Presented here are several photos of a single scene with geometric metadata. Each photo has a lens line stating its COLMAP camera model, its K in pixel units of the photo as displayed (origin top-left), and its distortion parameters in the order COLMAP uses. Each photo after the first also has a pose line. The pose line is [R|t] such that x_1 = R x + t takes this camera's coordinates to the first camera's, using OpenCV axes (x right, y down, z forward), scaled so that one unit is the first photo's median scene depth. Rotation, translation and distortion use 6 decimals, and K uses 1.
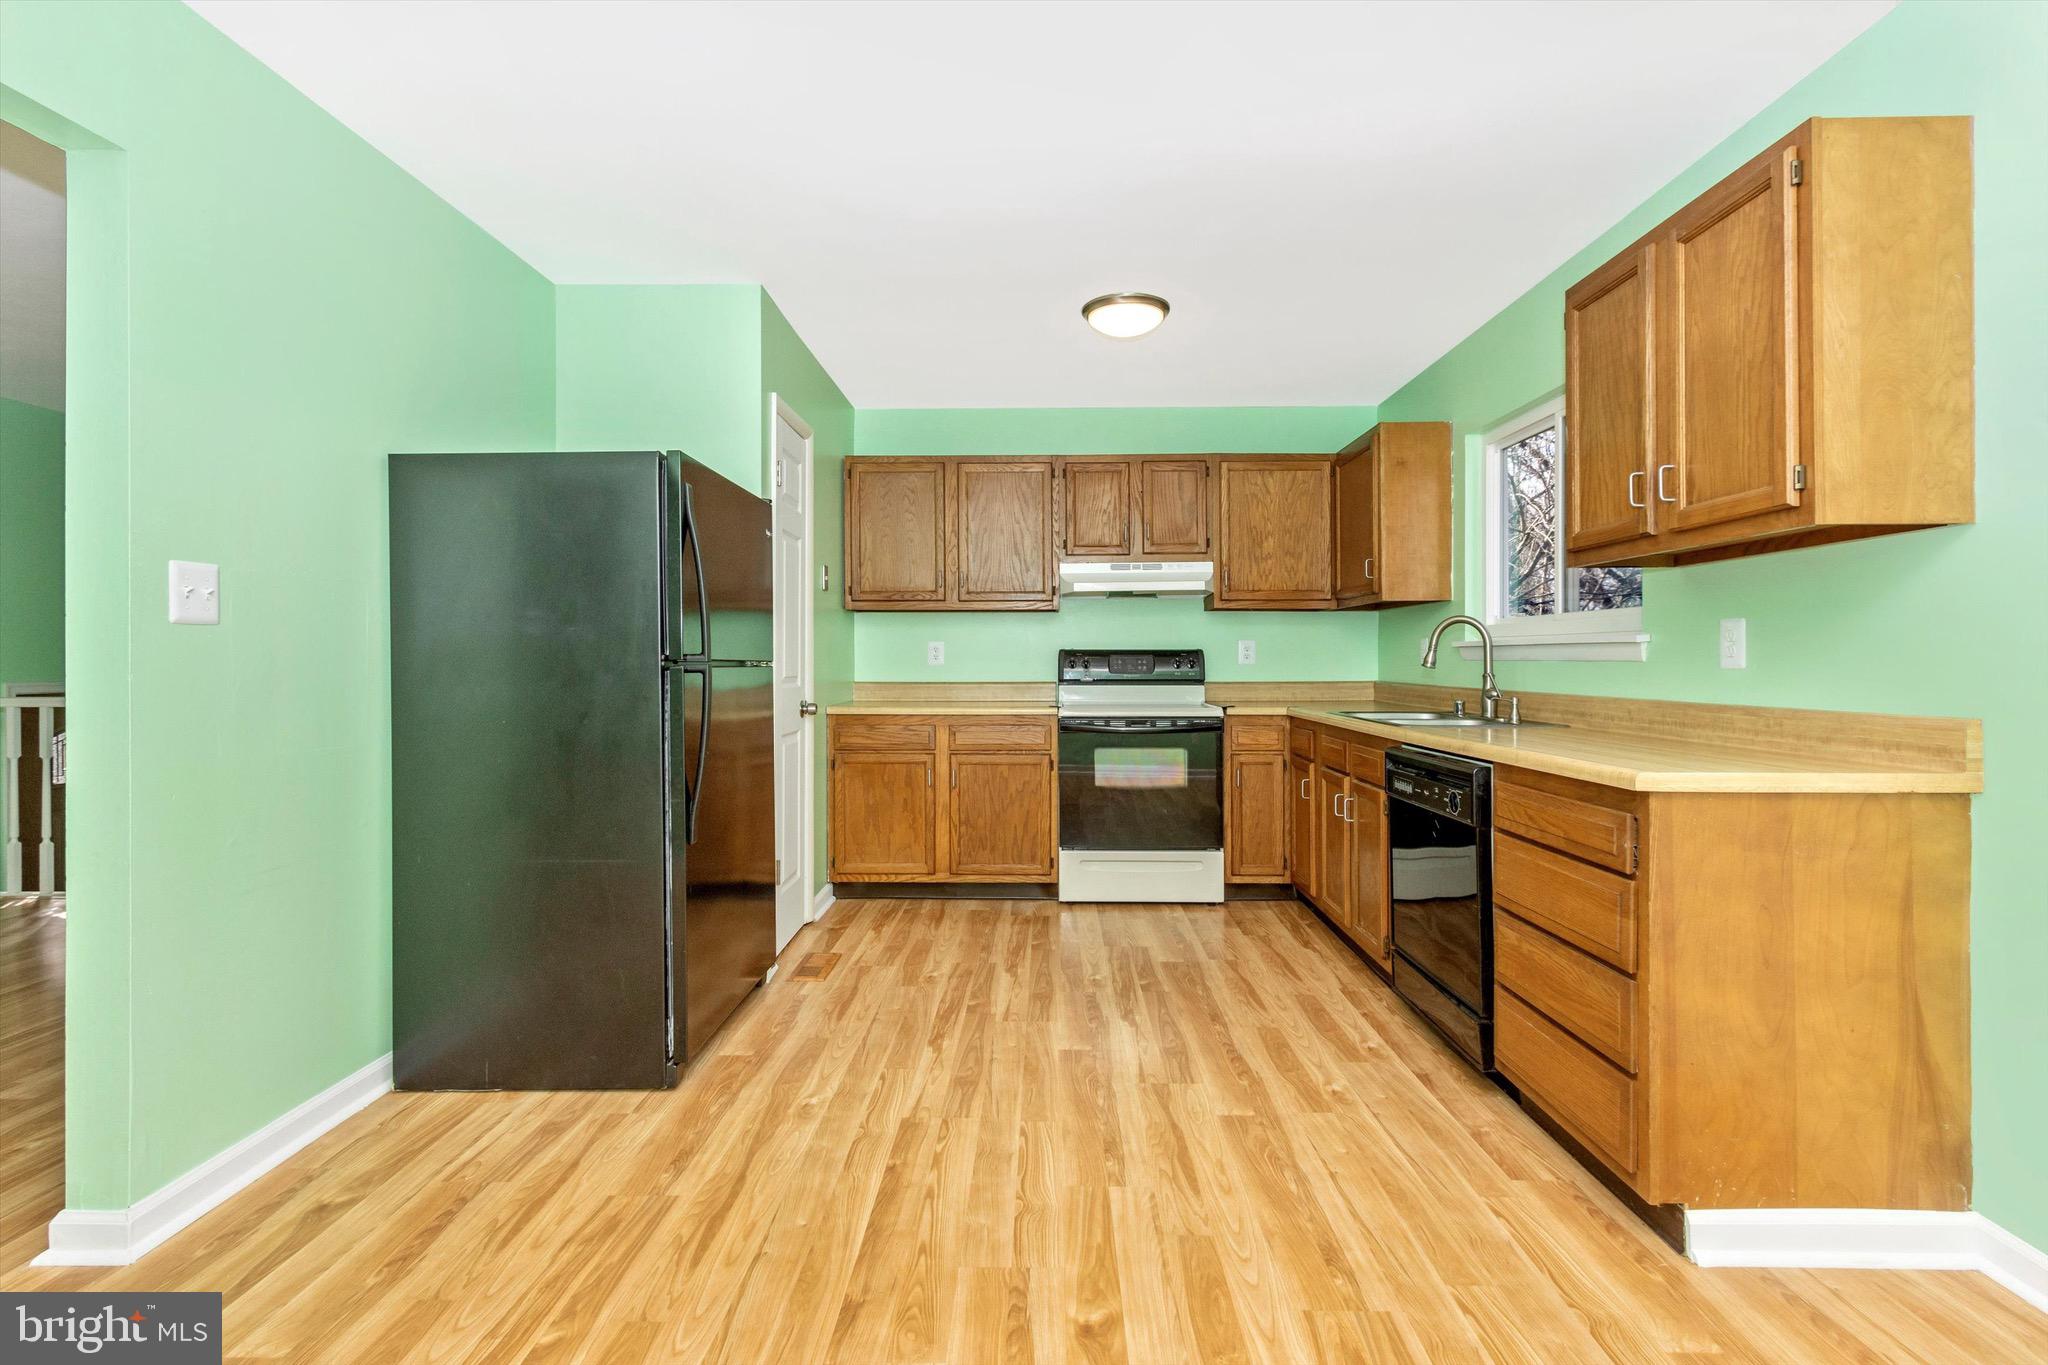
lens RADIAL K [[986.8, 0, 1029.3], [0, 986.8, 624.2], [0, 0, 1]] dist [0.004200, -0.002474]
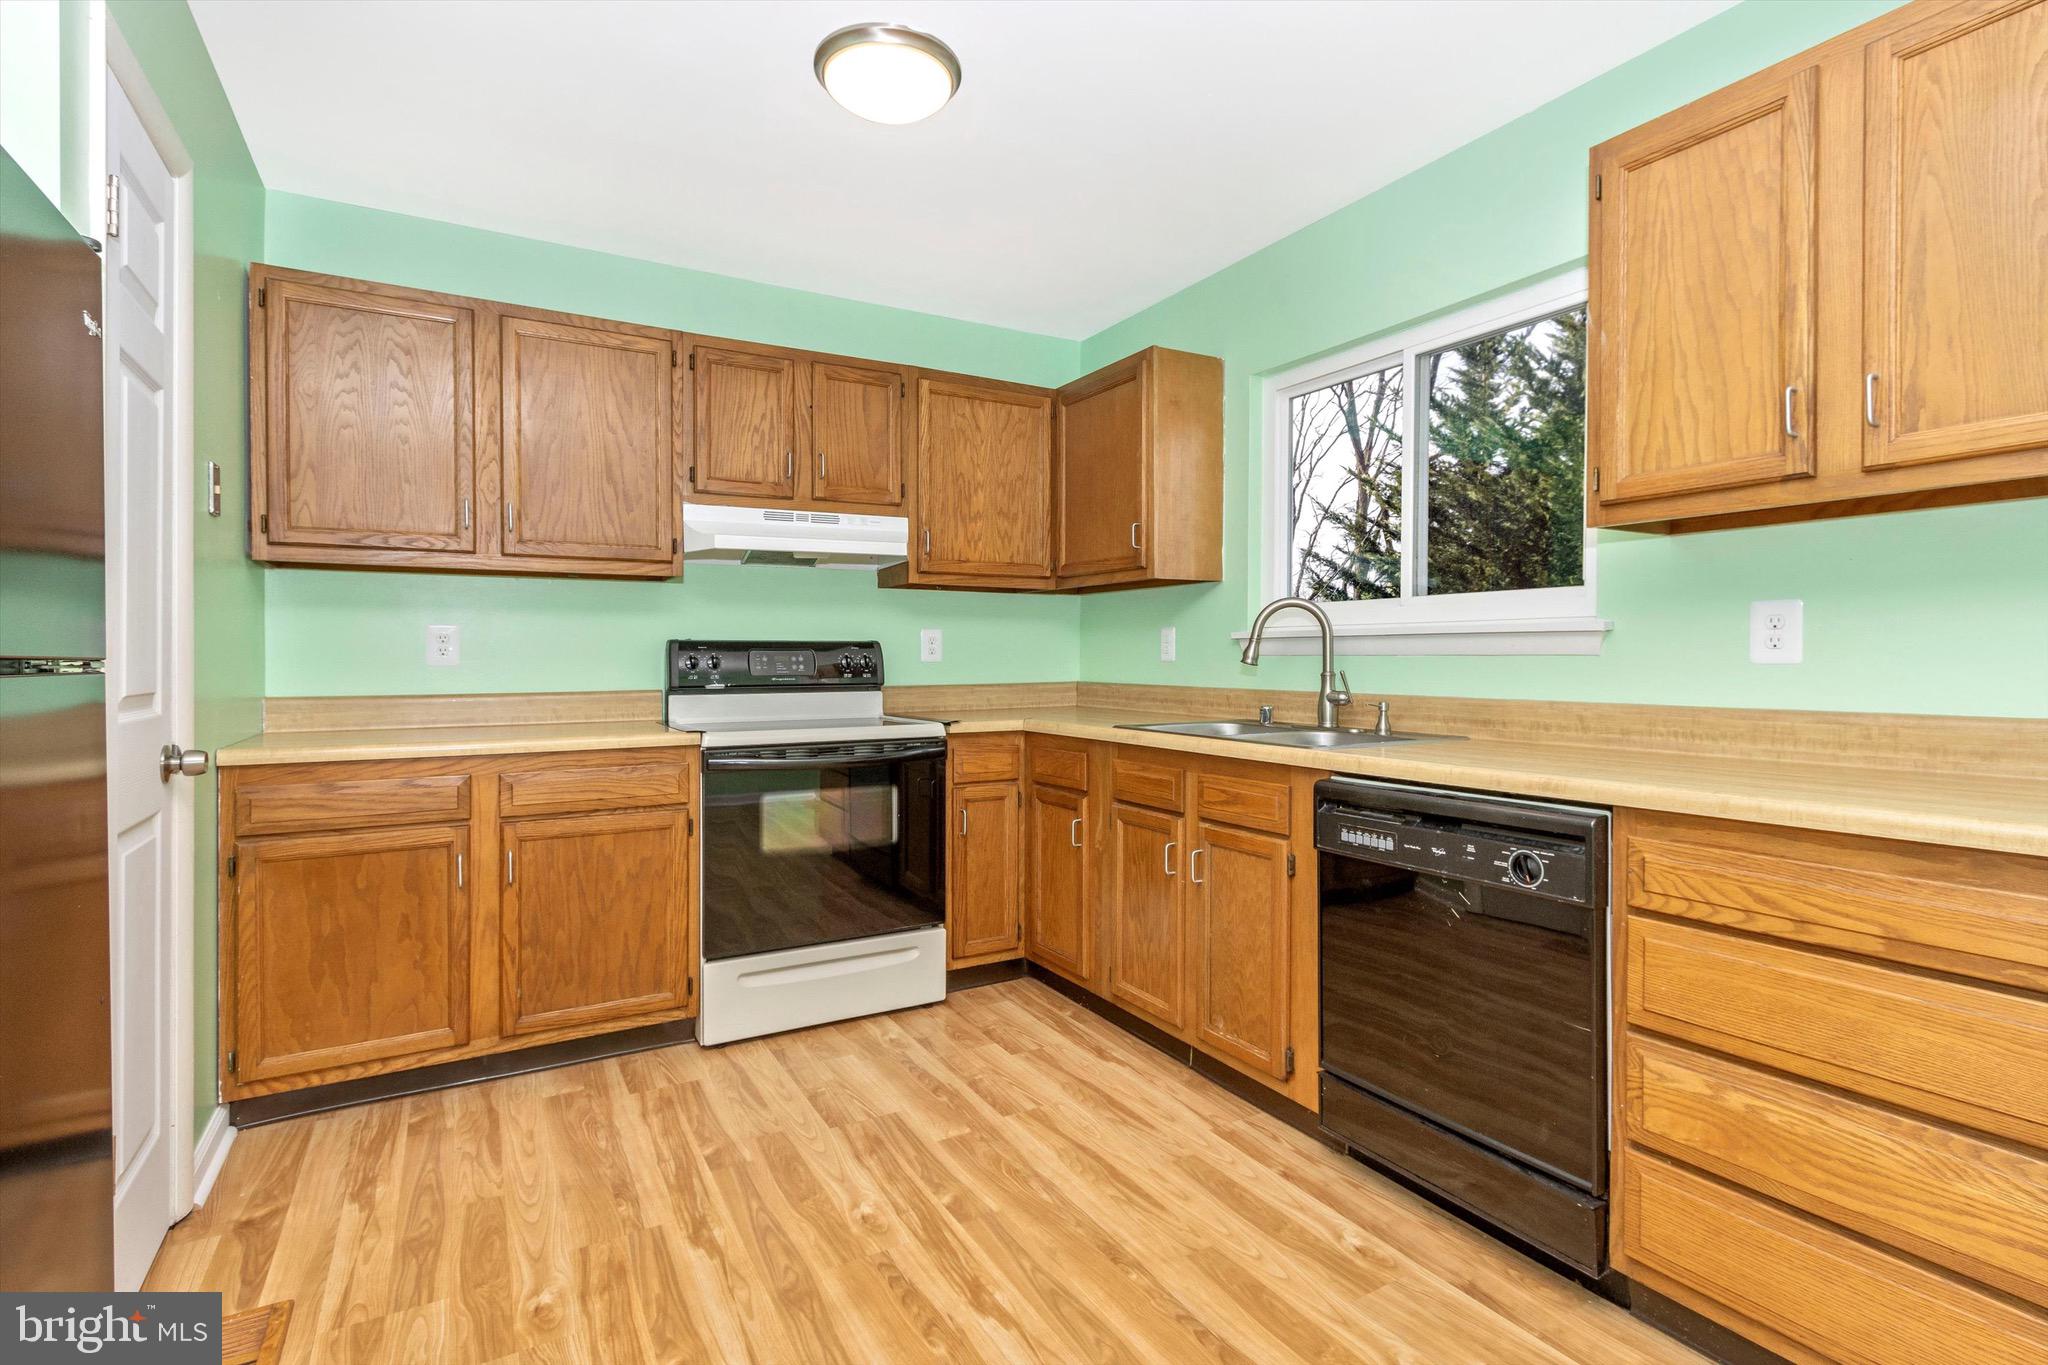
lens RADIAL K [[986.8, 0, 1041.4], [0, 986.8, 651.8], [0, 0, 1]] dist [0.004200, -0.002474]
pose [[0.852823, 0.001774, 0.522197, -0.133559], [-0.016696, 0.999576, 0.023872, 0.018505], [-0.521933, -0.029077, 0.852491, 0.437049]]
